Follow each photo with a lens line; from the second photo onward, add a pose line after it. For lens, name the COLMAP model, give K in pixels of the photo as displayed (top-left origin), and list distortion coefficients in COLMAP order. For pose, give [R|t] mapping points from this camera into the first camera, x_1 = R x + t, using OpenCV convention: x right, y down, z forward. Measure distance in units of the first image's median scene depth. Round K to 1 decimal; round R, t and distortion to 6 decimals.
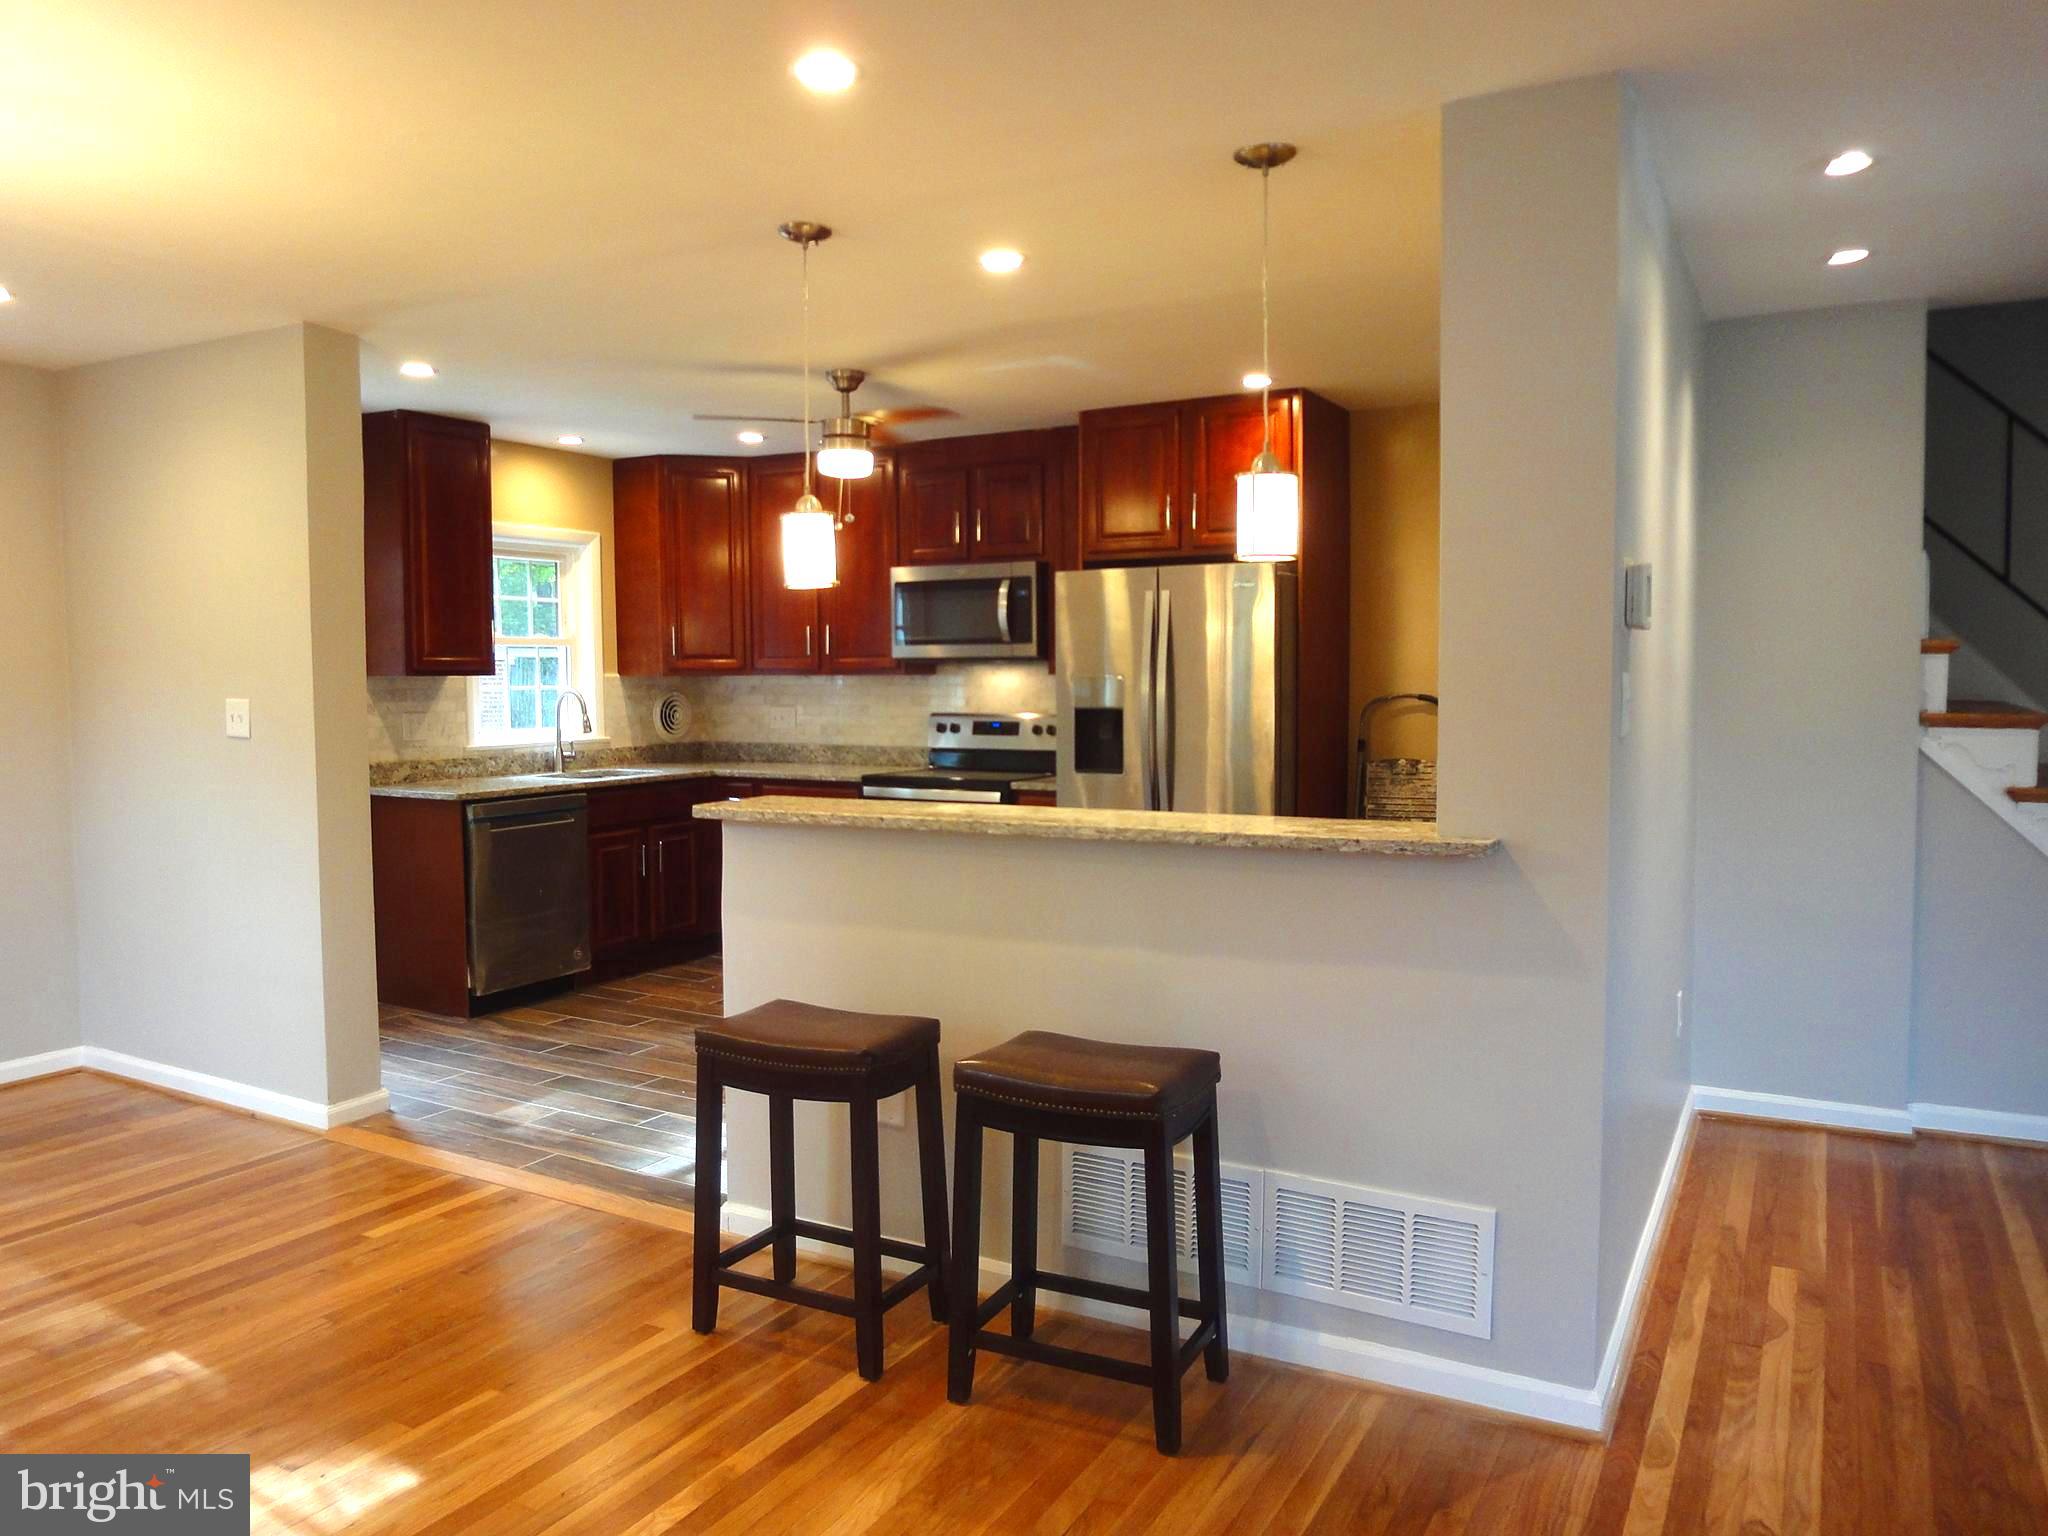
lens RADIAL K [[1434.6, 0, 1019.9], [0, 1434.6, 771.5], [0, 0, 1]] dist [-0.051104, 0.006758]
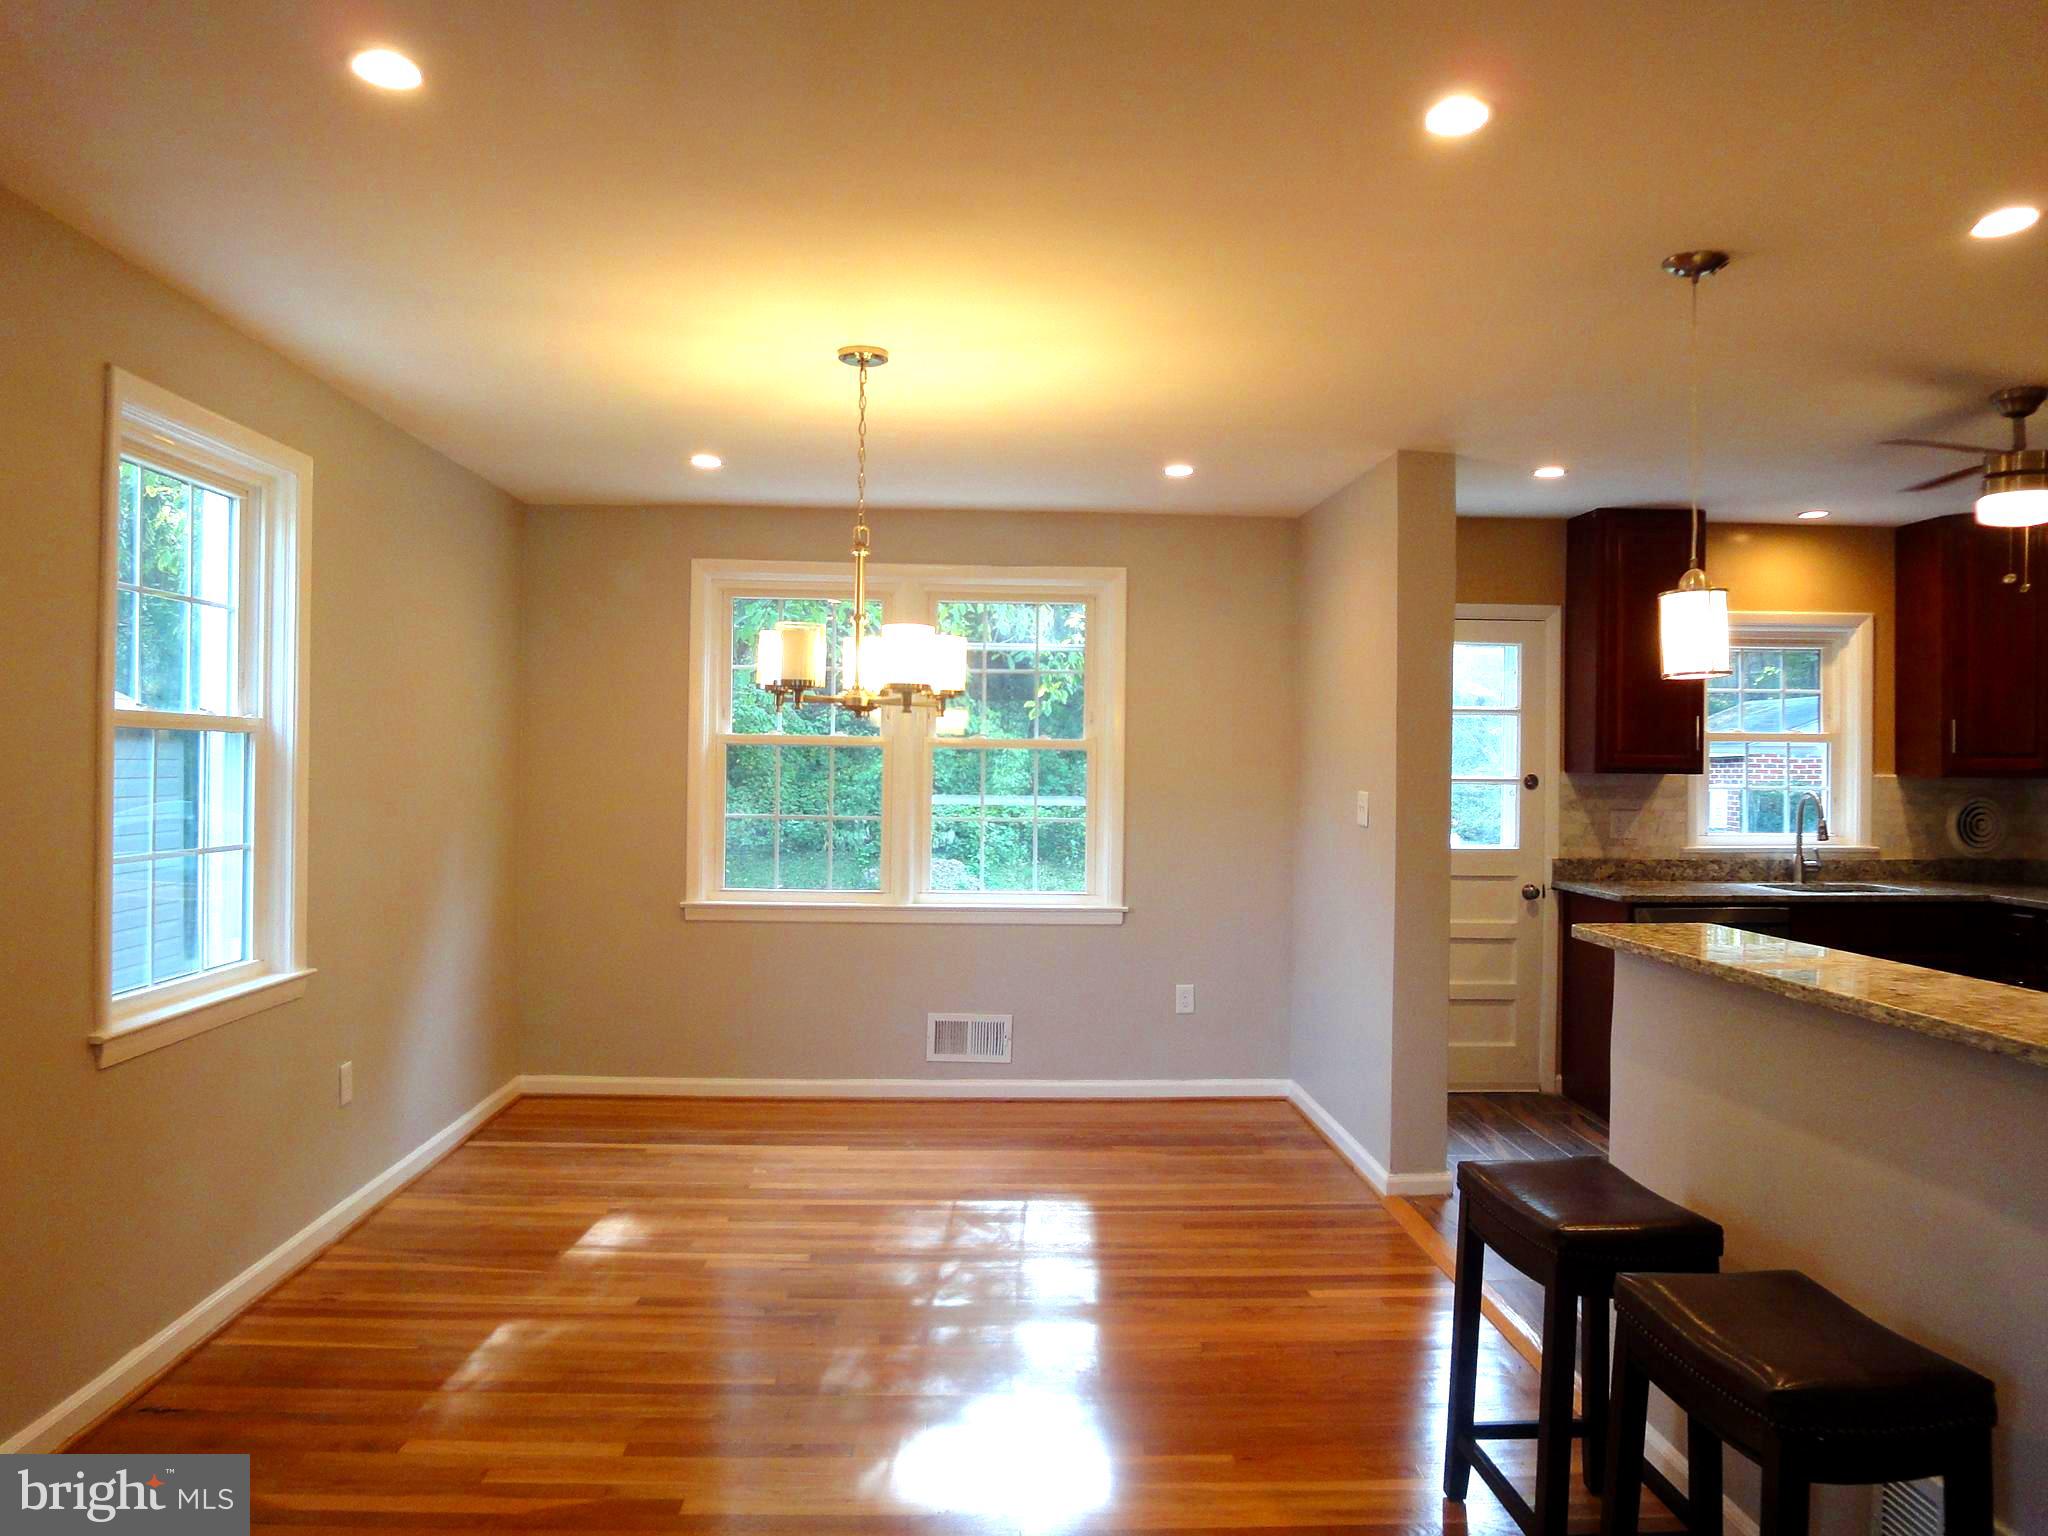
lens RADIAL K [[1434.6, 0, 1023.3], [0, 1434.6, 772.6], [0, 0, 1]] dist [-0.051104, 0.006758]
pose [[0.521119, 0.013842, -0.853372, 0.194613], [-0.068178, 0.997348, -0.025456, -0.013686], [0.850756, 0.071447, 0.520681, 0.127100]]
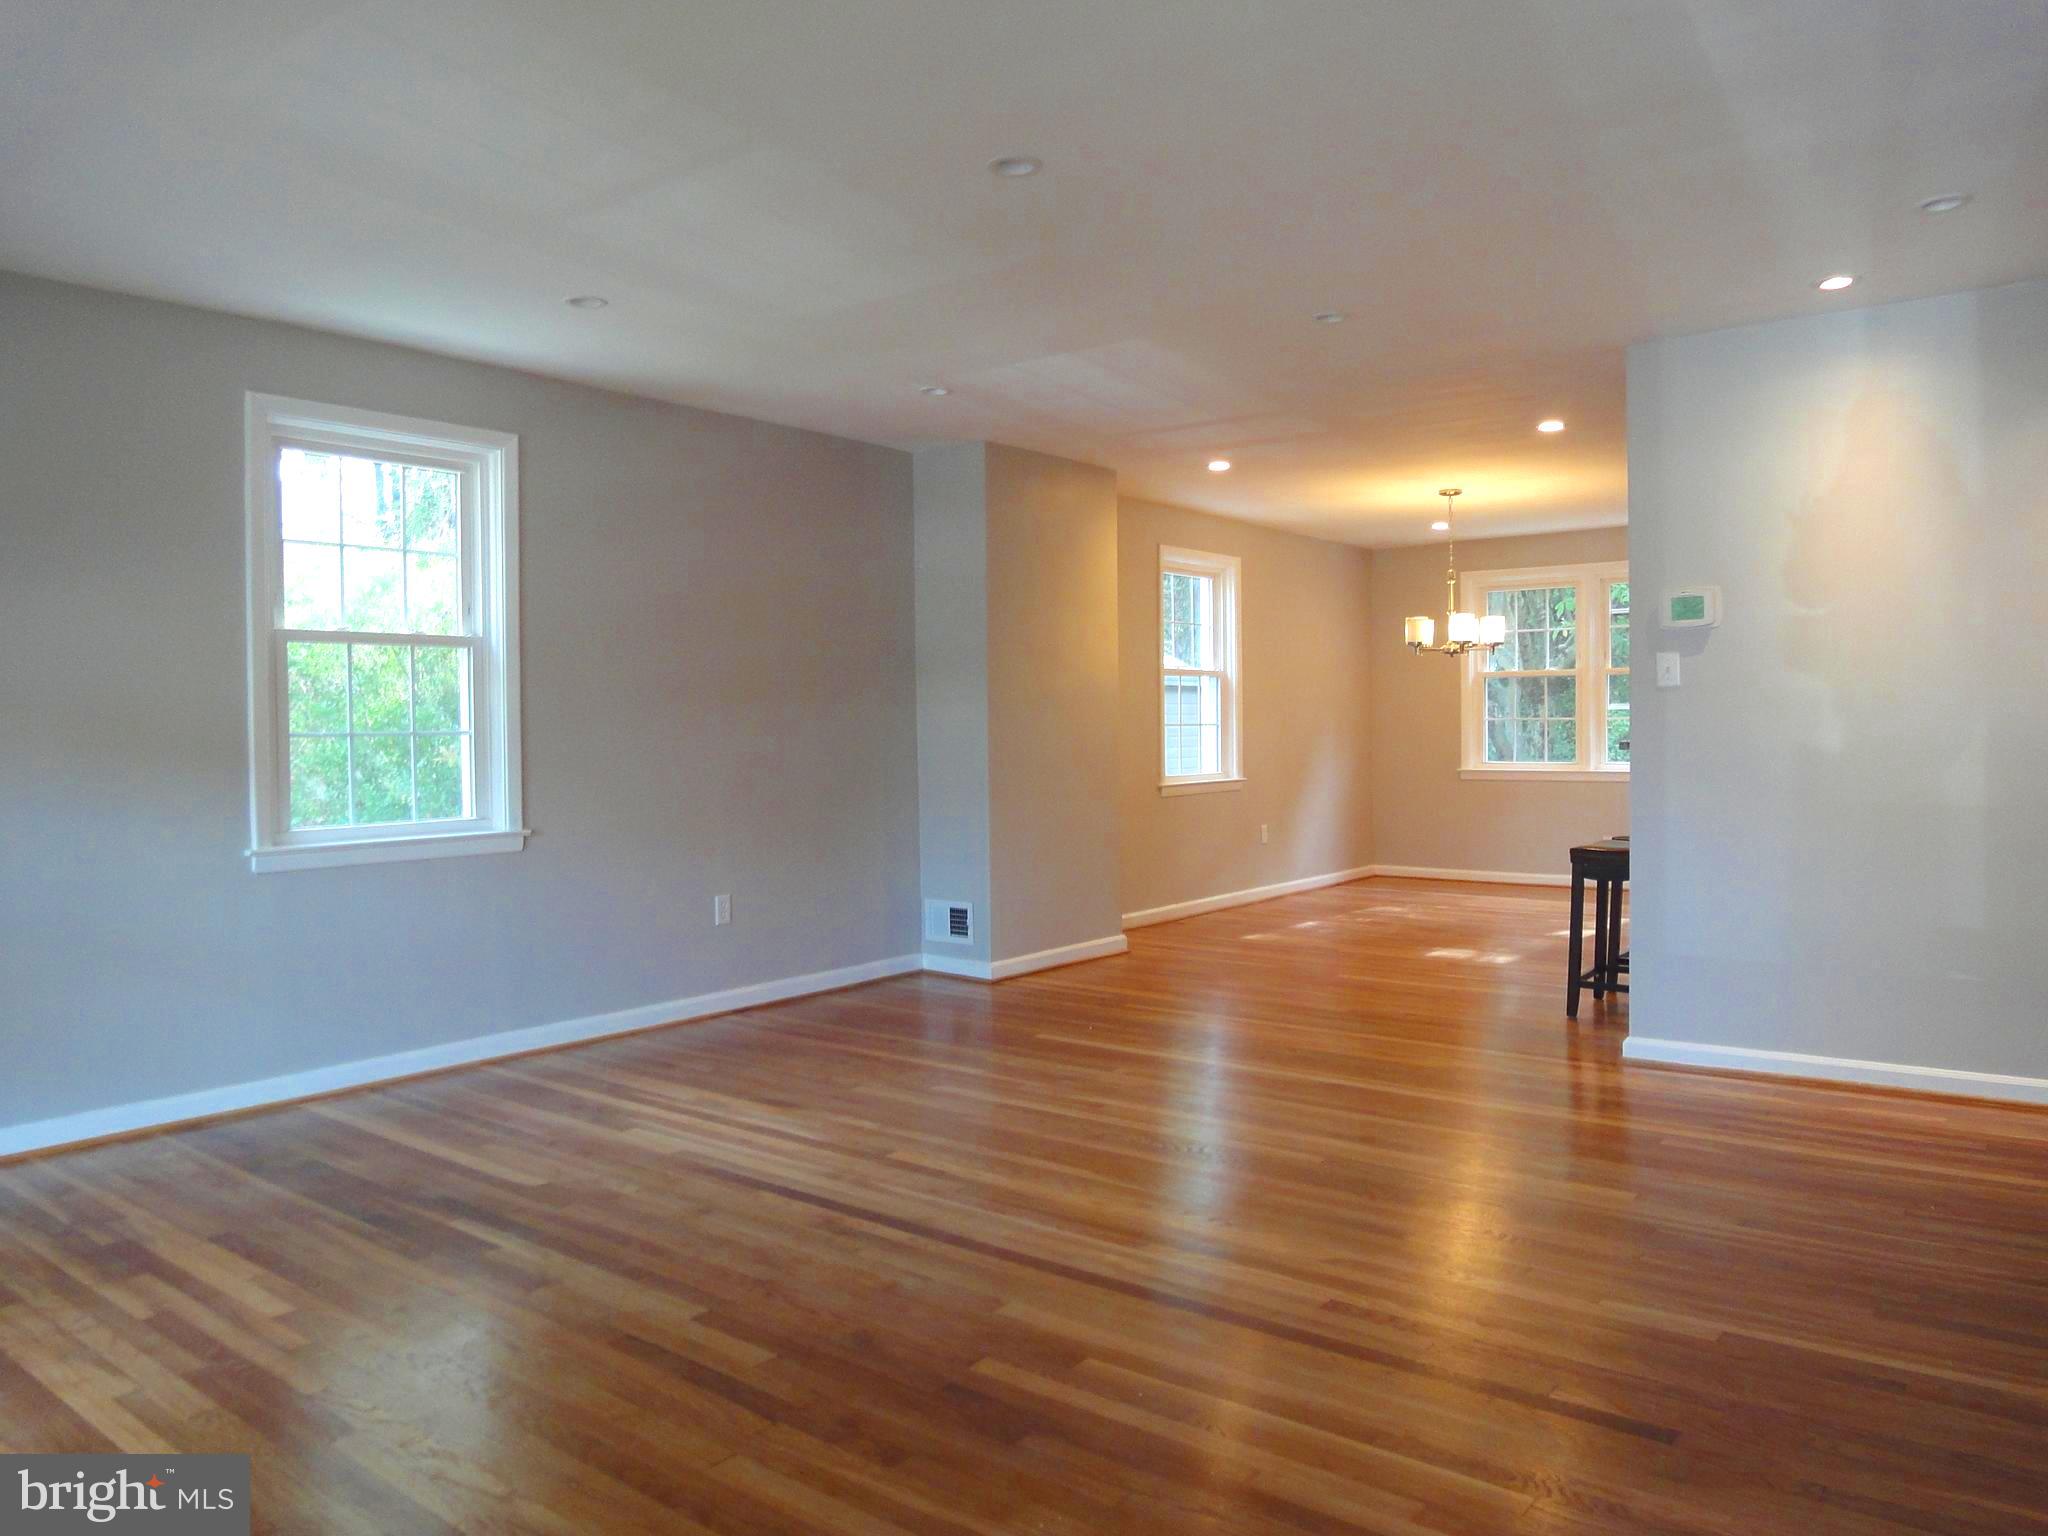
lens RADIAL K [[1434.6, 0, 1034.7], [0, 1434.6, 776.1], [0, 0, 1]] dist [-0.051104, 0.006758]
pose [[-0.157572, 0.039648, -0.986711, 0.986248], [-0.049091, 0.997644, 0.047927, 0.017201], [0.986287, 0.055991, -0.155254, 0.207057]]
